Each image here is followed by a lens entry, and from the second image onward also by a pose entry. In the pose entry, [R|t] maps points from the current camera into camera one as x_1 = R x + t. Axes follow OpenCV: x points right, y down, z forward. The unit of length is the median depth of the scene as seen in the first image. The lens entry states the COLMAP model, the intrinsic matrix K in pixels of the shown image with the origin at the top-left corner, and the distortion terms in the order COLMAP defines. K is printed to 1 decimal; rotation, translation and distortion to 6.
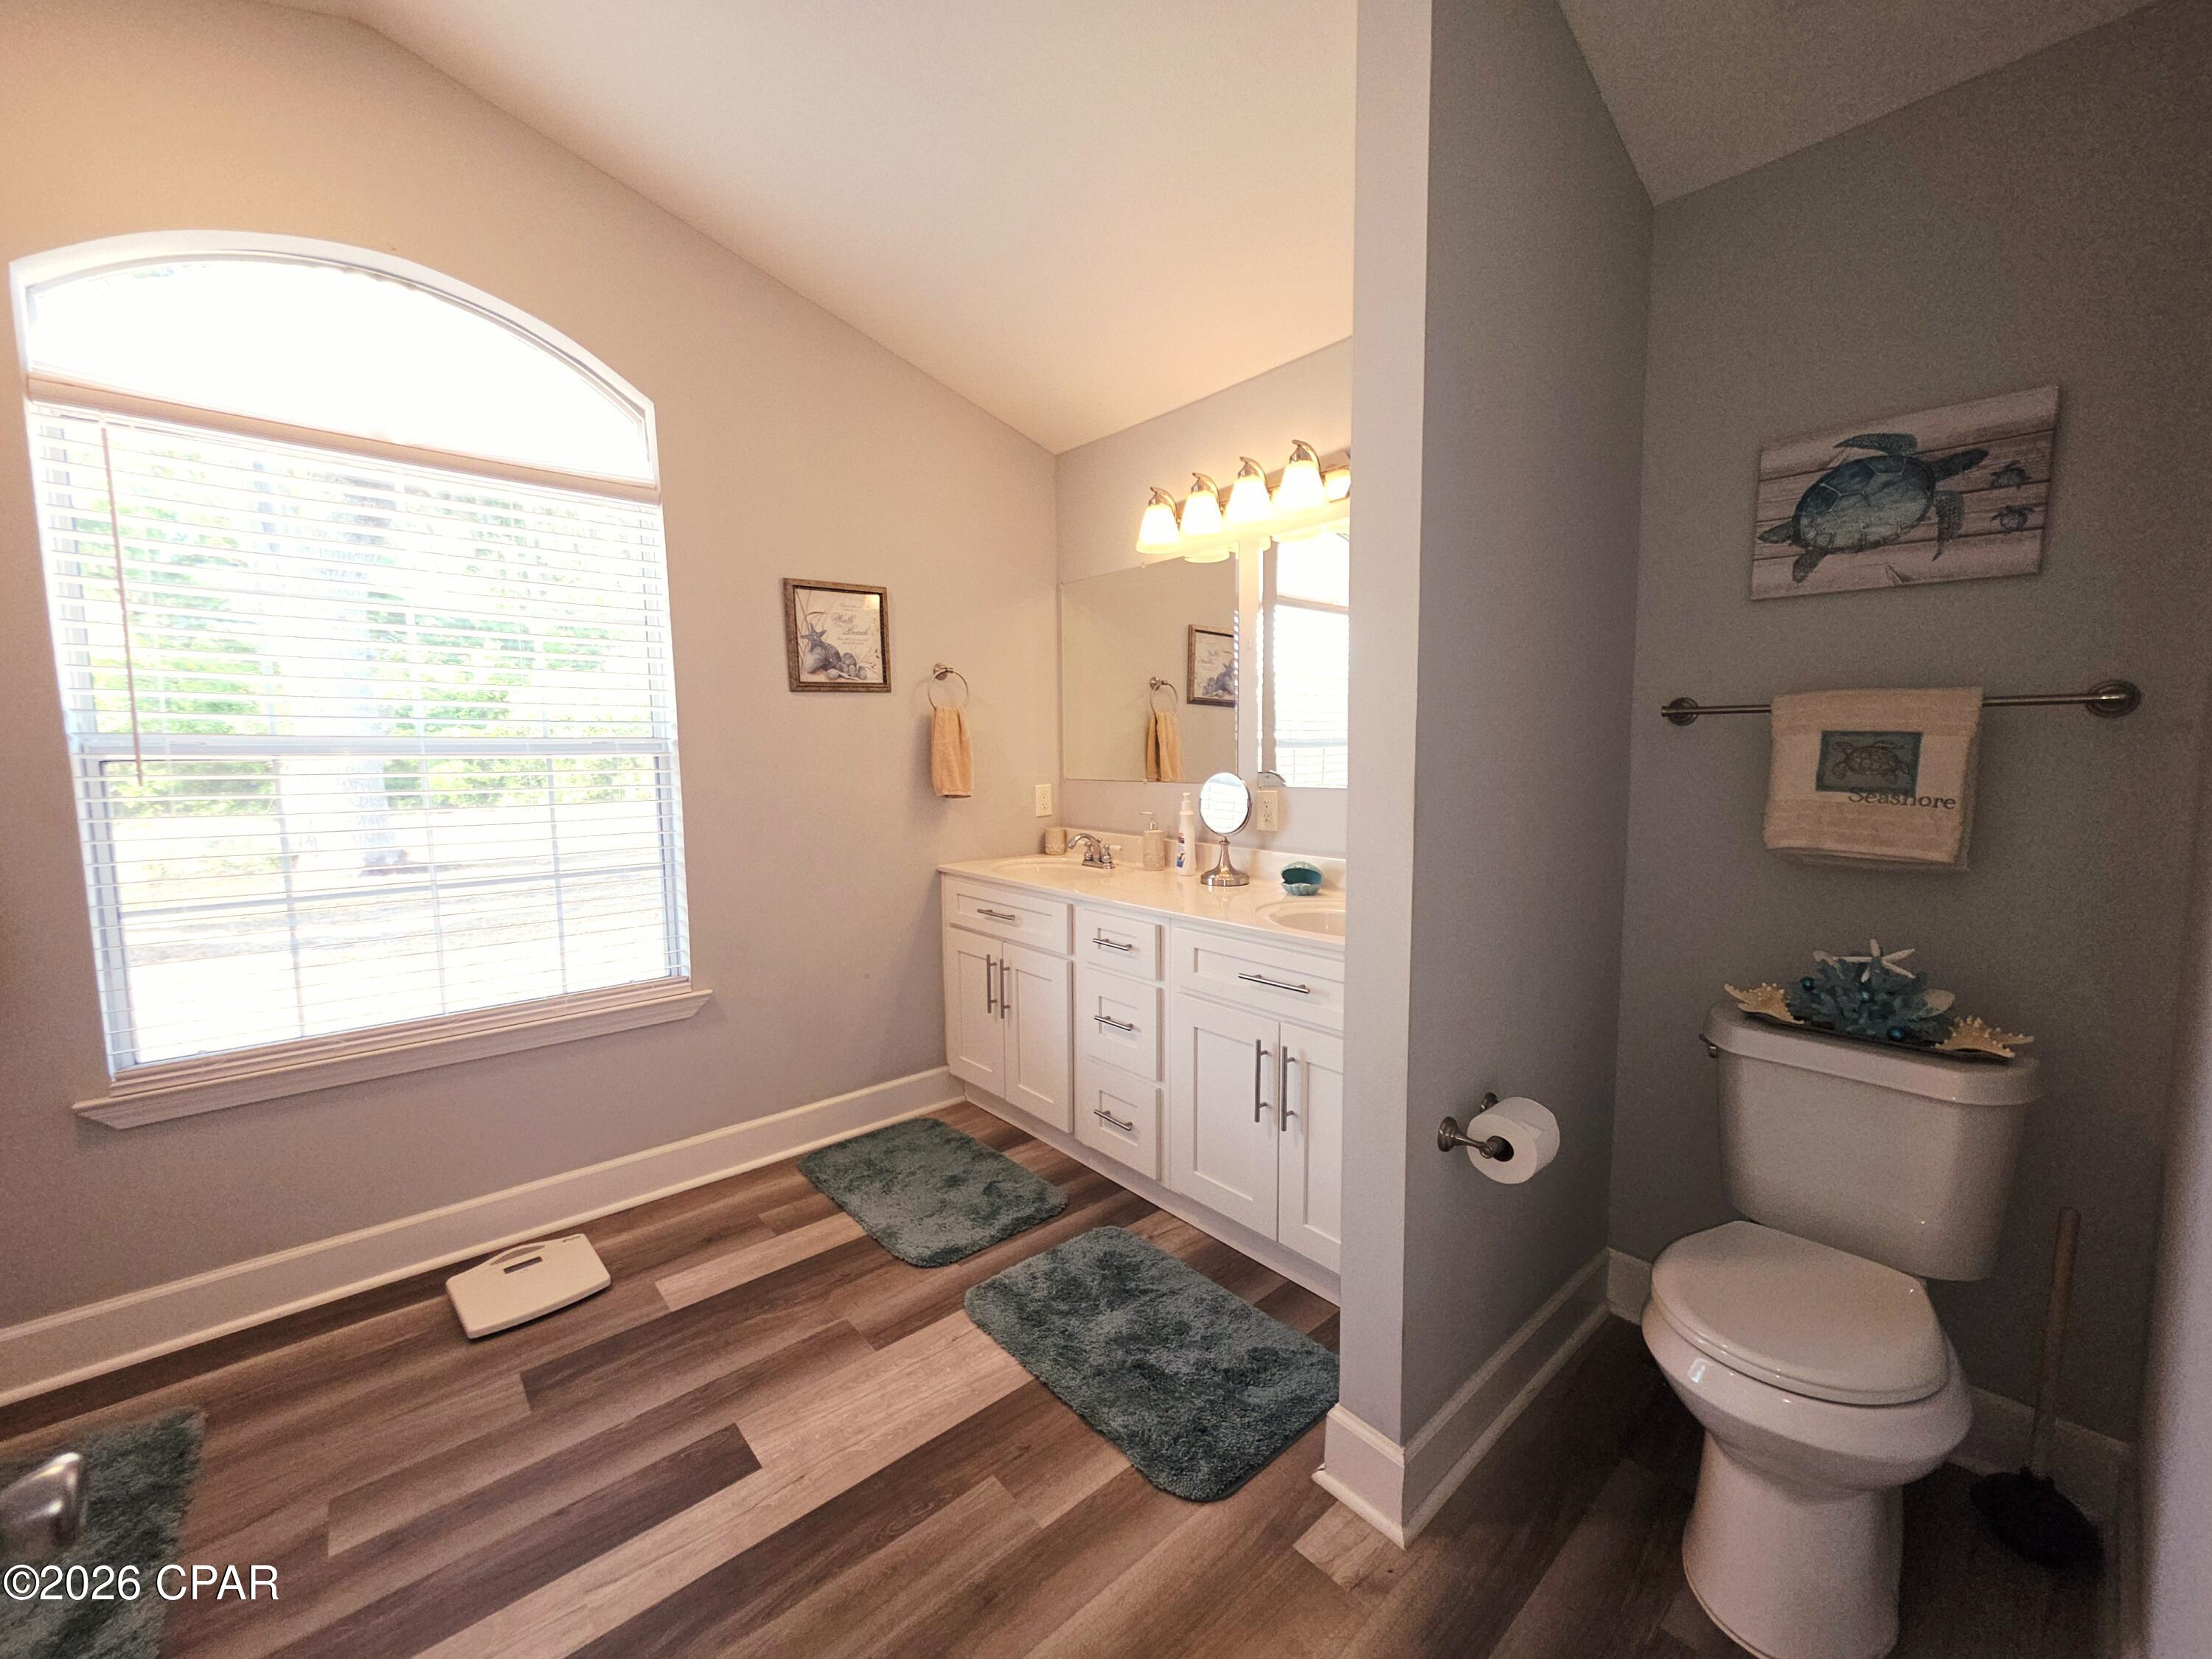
lens RADIAL K [[877.5, 0, 1106.0], [0, 877.5, 829.5], [0, 0, 1]] dist [-0.000156, 0.000008]
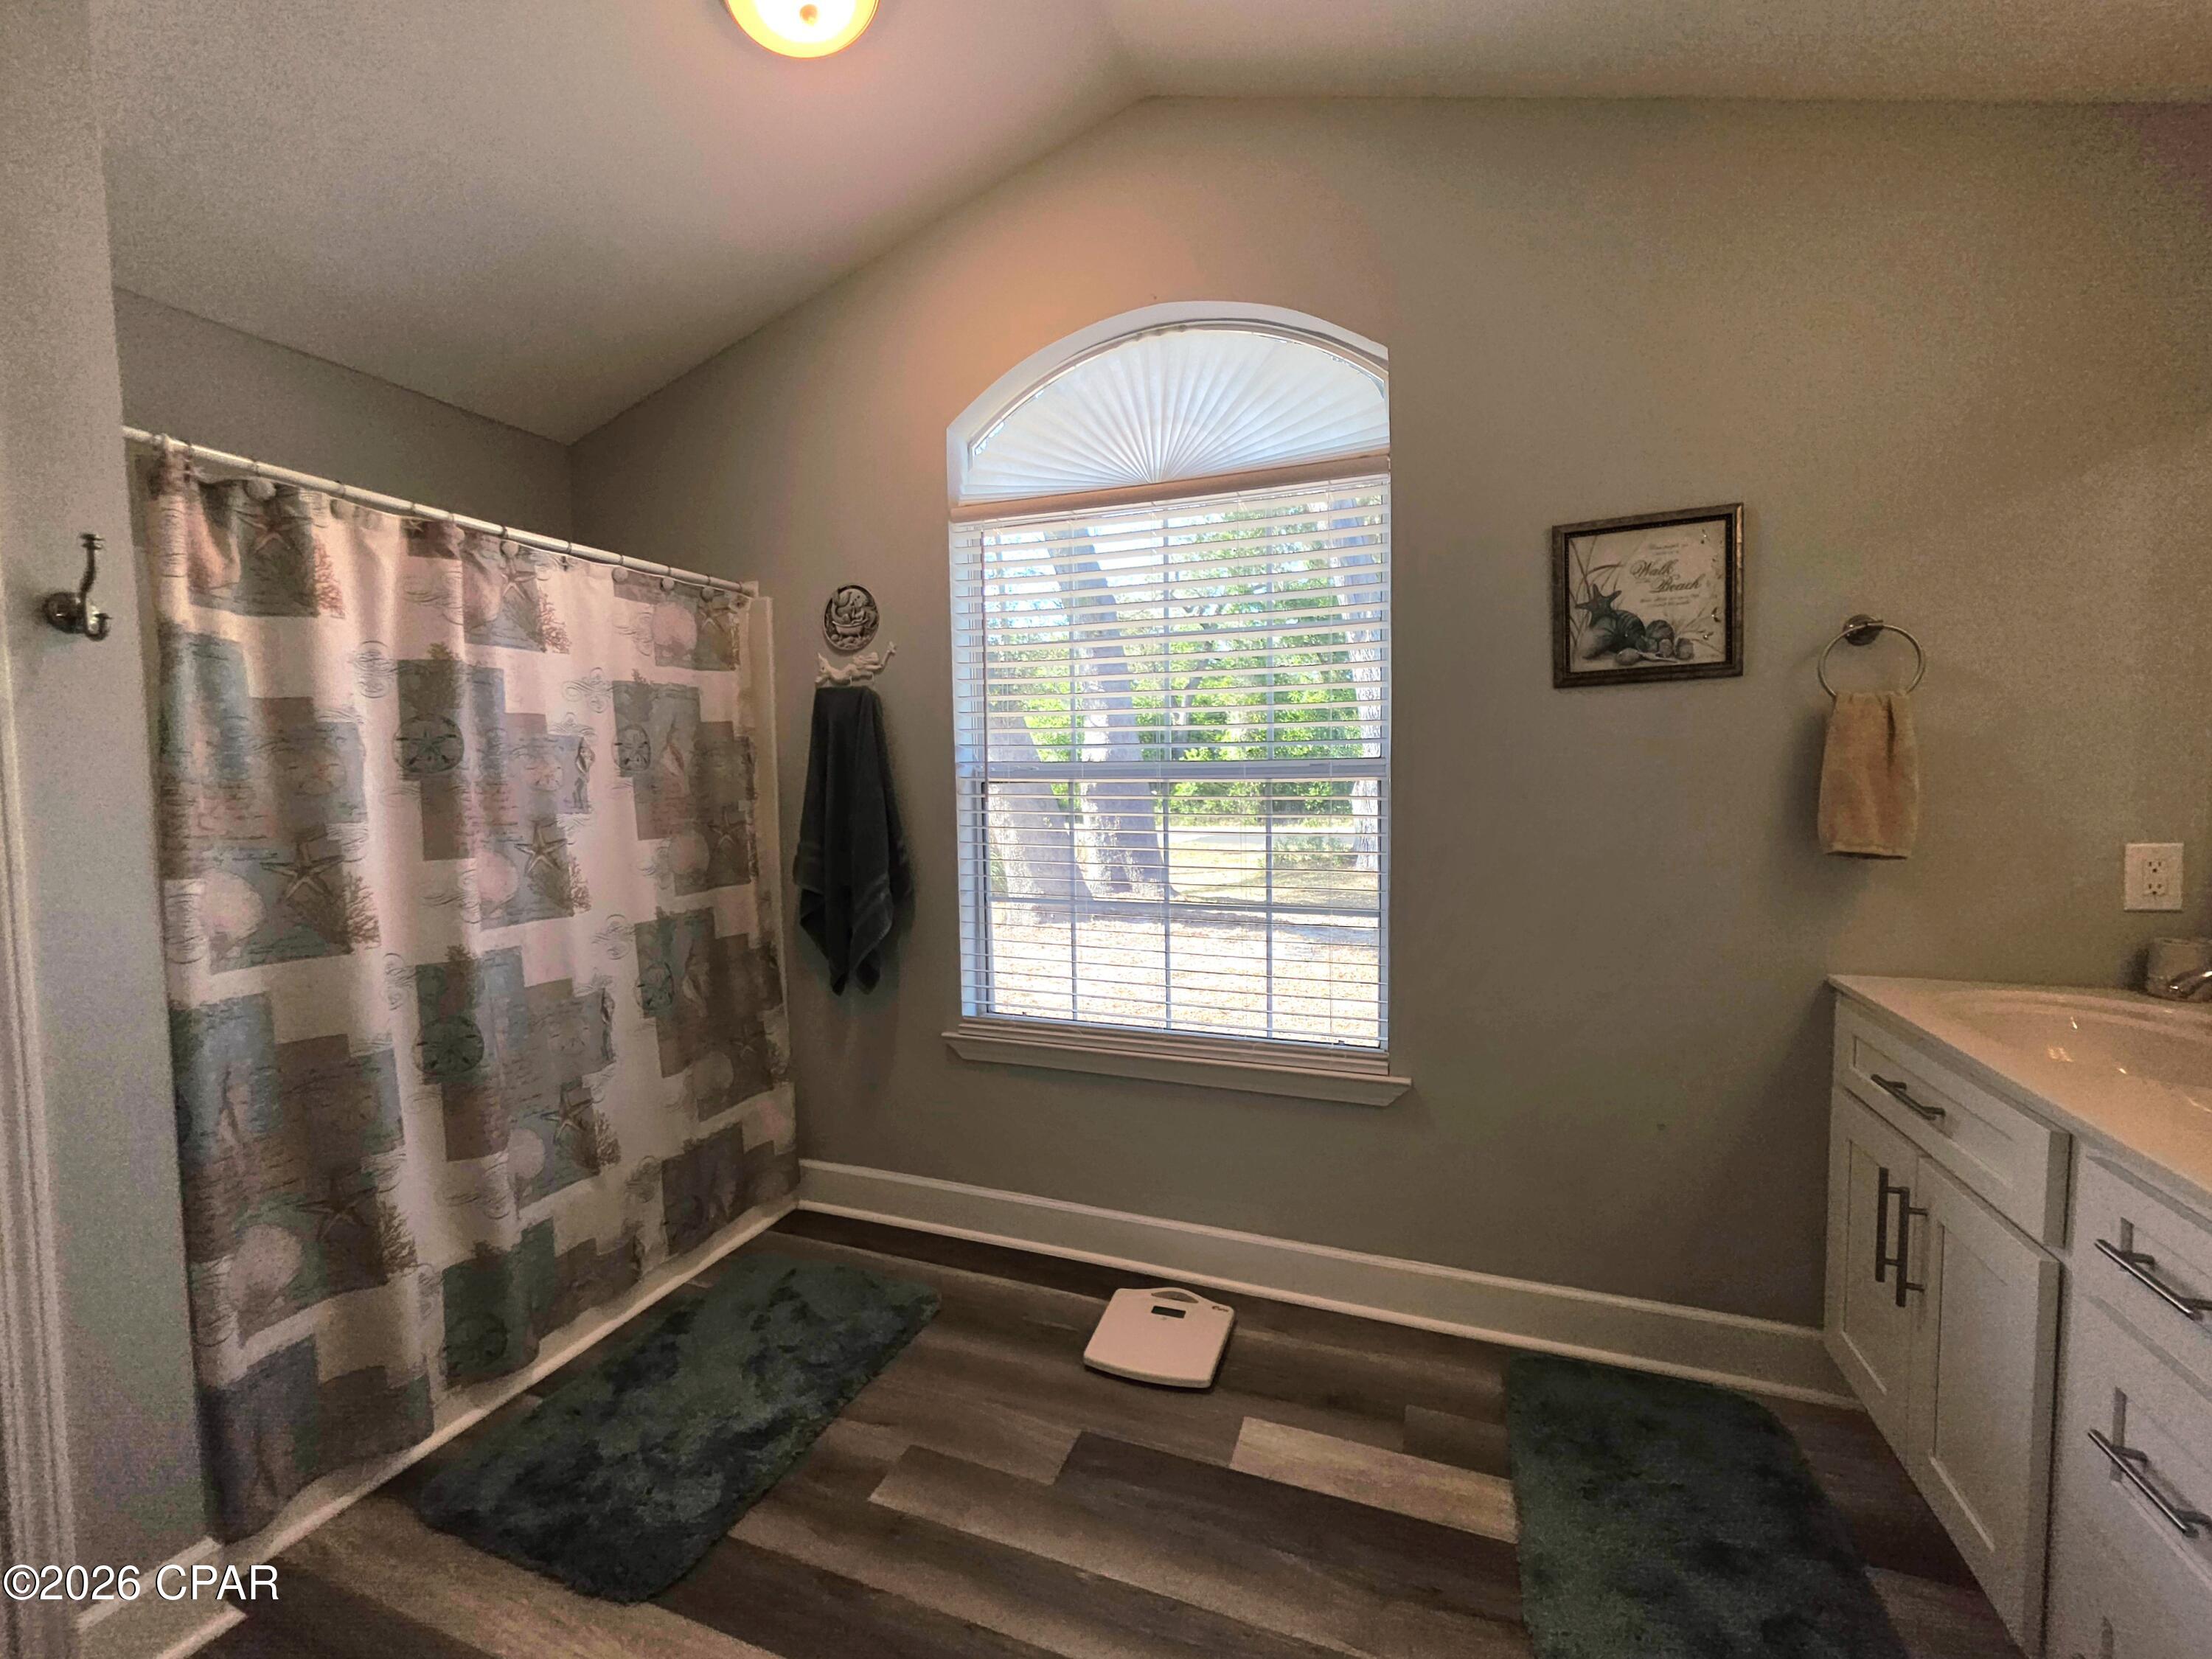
lens RADIAL K [[911.7, 0, 1106.0], [0, 911.7, 829.5], [0, 0, 1]] dist [0.000889, 0.000364]
pose [[0.466492, 0.055603, -0.882776, 0.126322], [-0.073325, 0.997018, 0.024051, -0.038731], [0.881481, 0.053510, 0.469178, 0.372327]]
